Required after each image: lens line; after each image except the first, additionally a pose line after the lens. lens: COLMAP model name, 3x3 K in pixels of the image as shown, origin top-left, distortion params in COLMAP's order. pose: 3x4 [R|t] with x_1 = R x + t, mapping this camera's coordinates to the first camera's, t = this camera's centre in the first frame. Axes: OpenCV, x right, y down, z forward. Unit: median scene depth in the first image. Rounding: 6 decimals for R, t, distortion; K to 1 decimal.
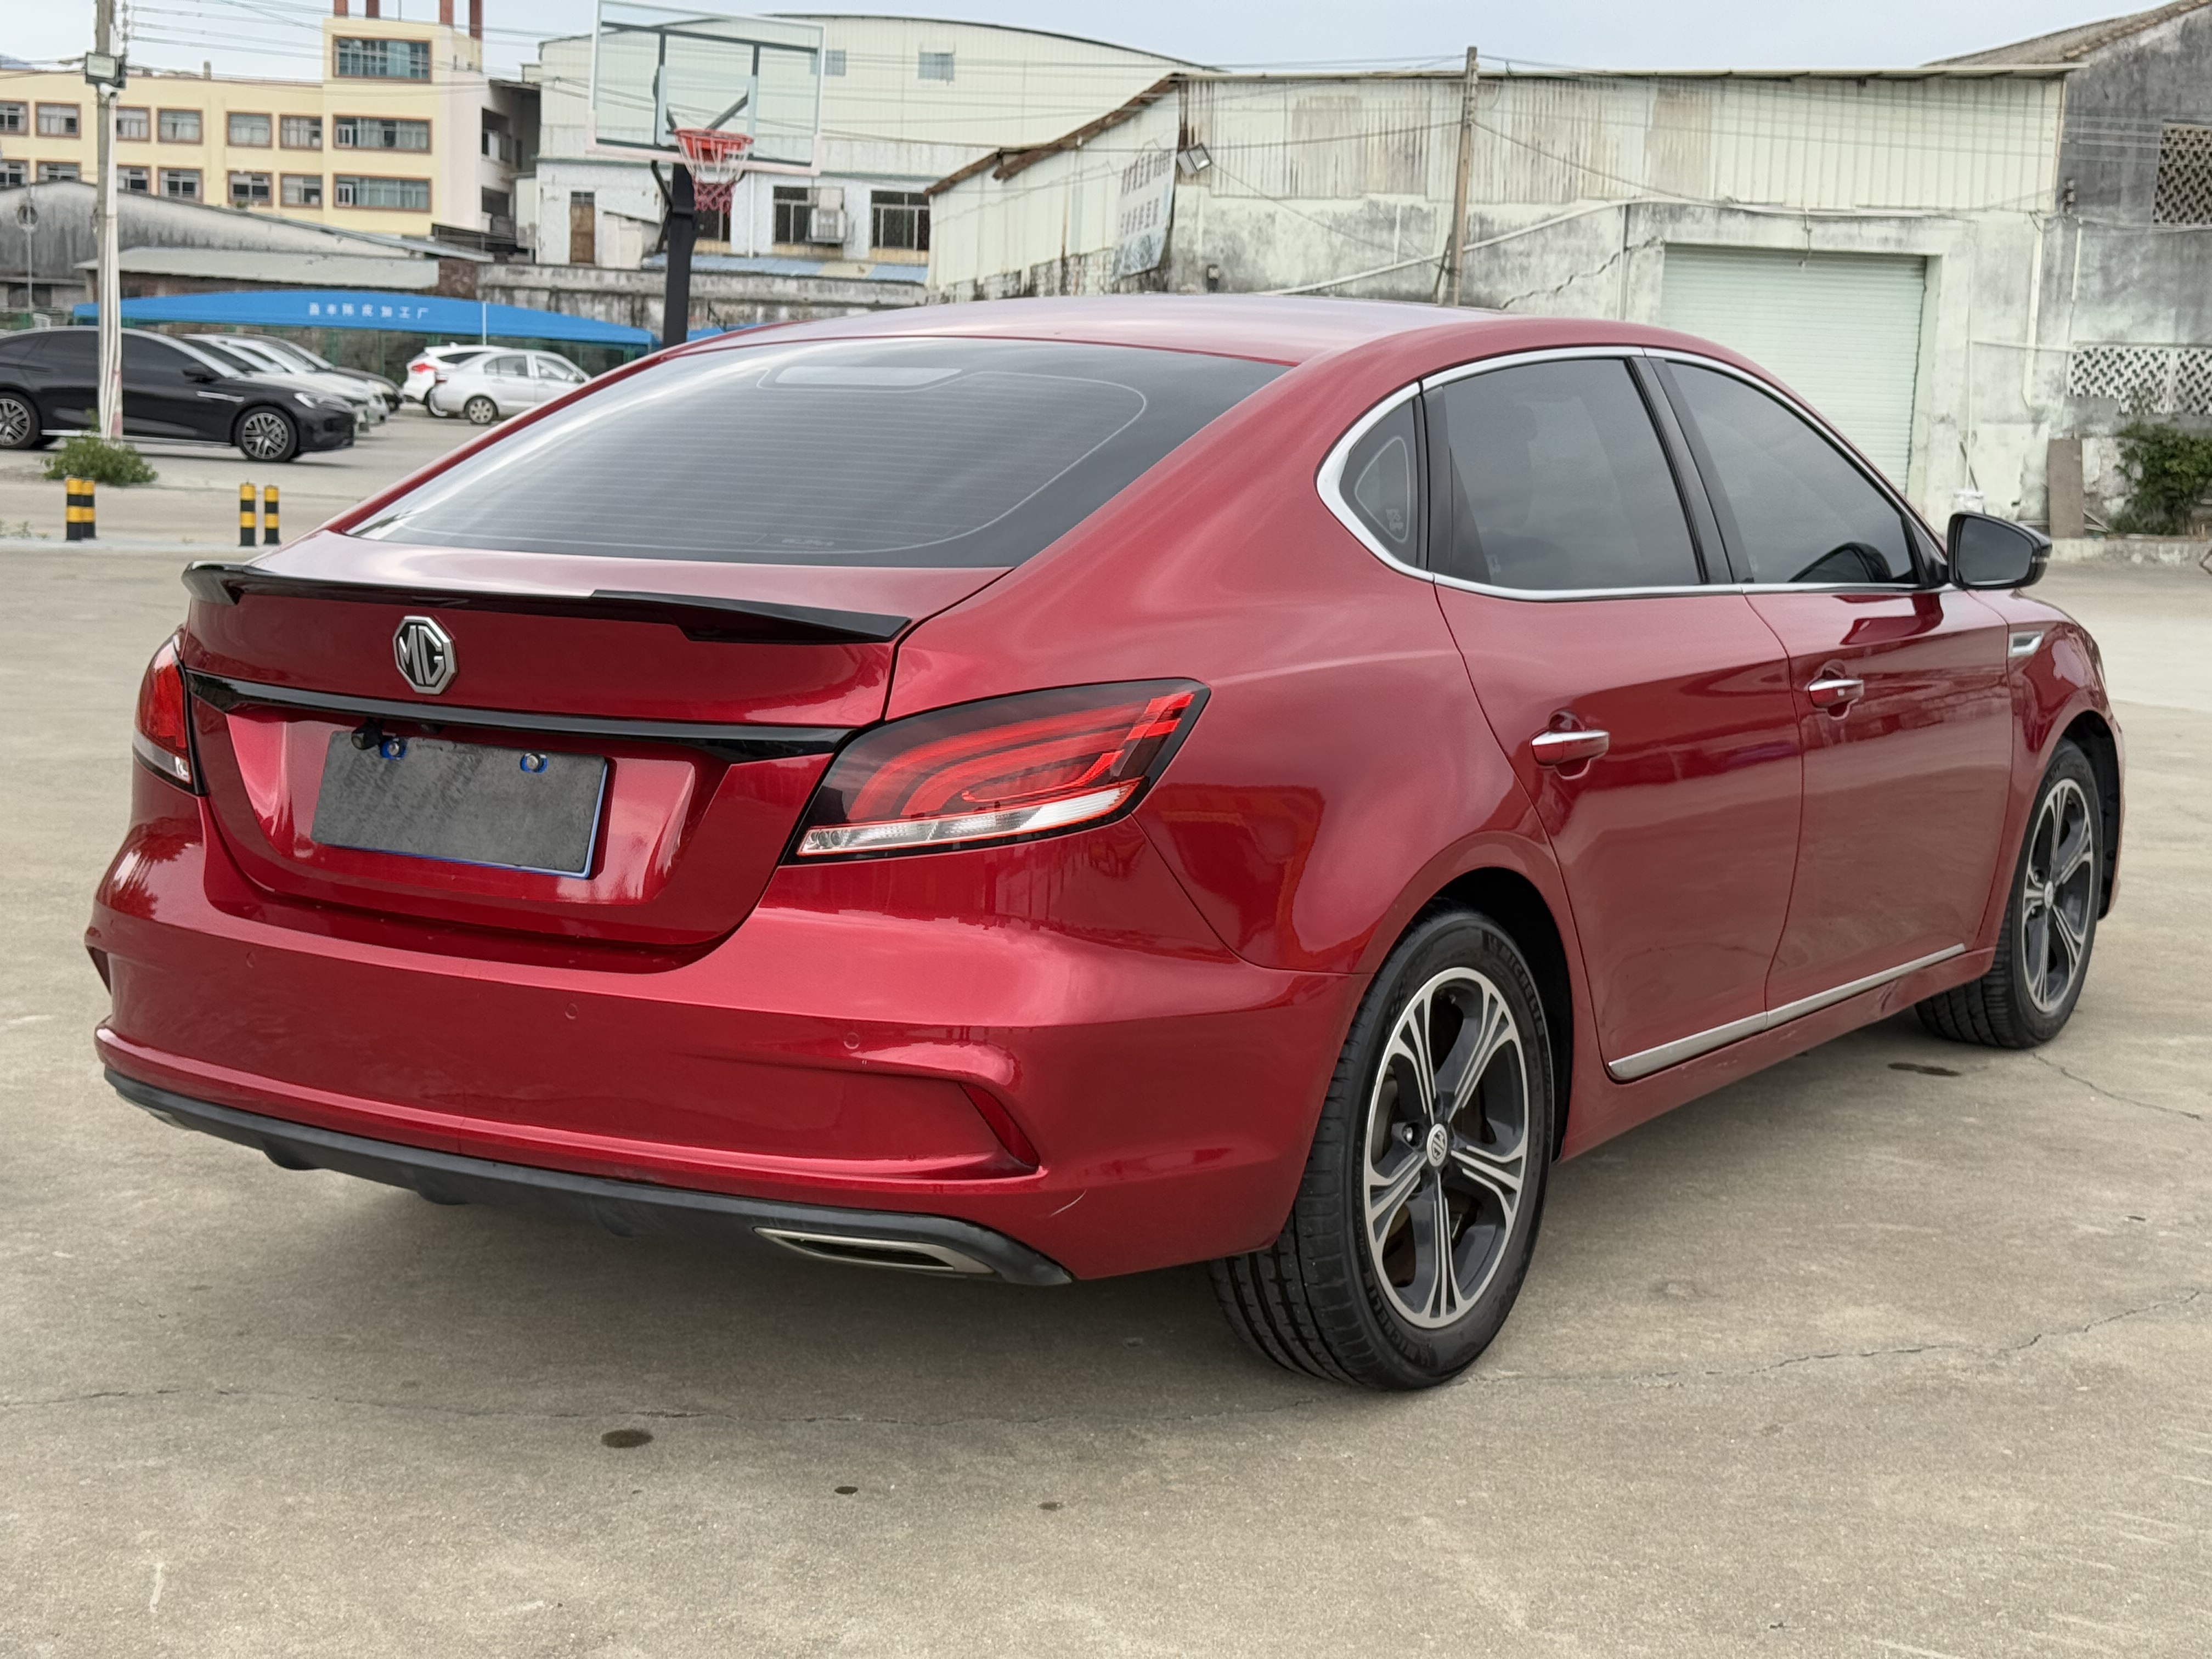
lens RADIAL K [[3097.3, 0, 1104.7], [0, 3097.3, 866.6], [0, 0, 1]] dist [0.210070, -0.492557]
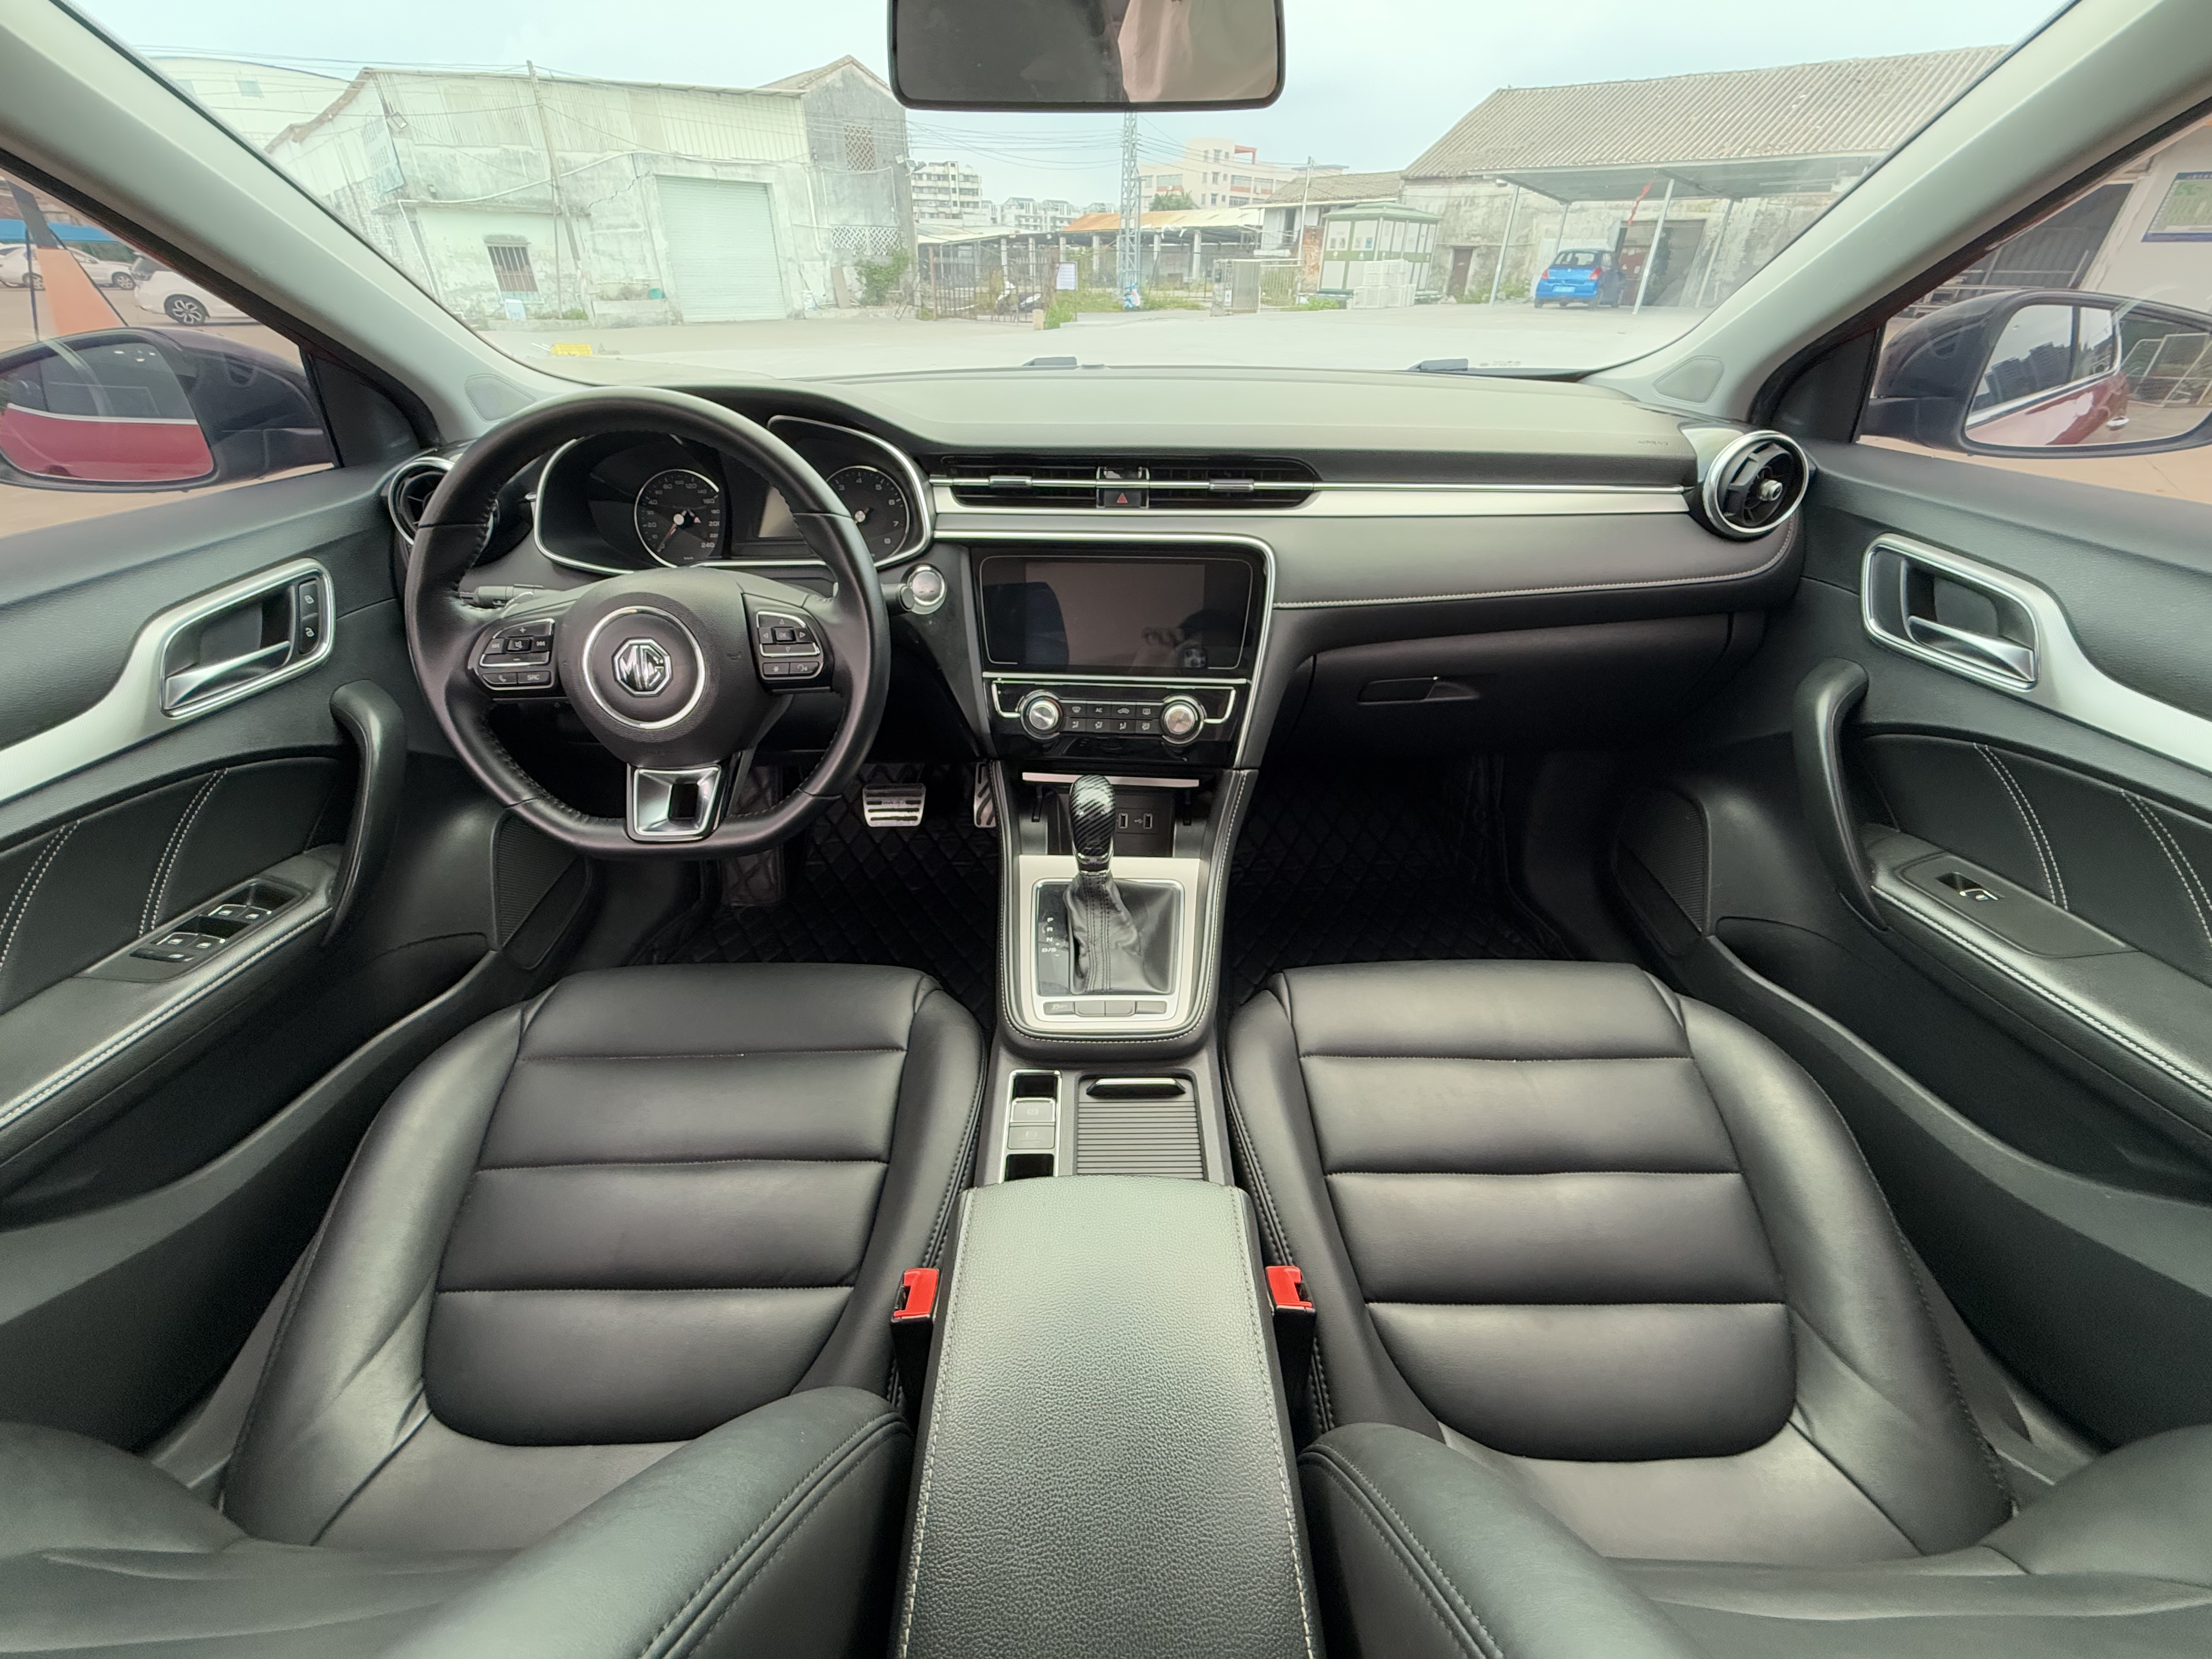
lens RADIAL K [[882.6, 0, 1099.7], [0, 882.6, 822.2], [0, 0, 1]] dist [0.000931, -0.000512]
pose [[0.836384, -0.318691, 0.445980, 0.008769], [0.108268, 0.893637, 0.435535, -0.017594], [-0.537345, -0.315989, 0.781928, 0.150173]]
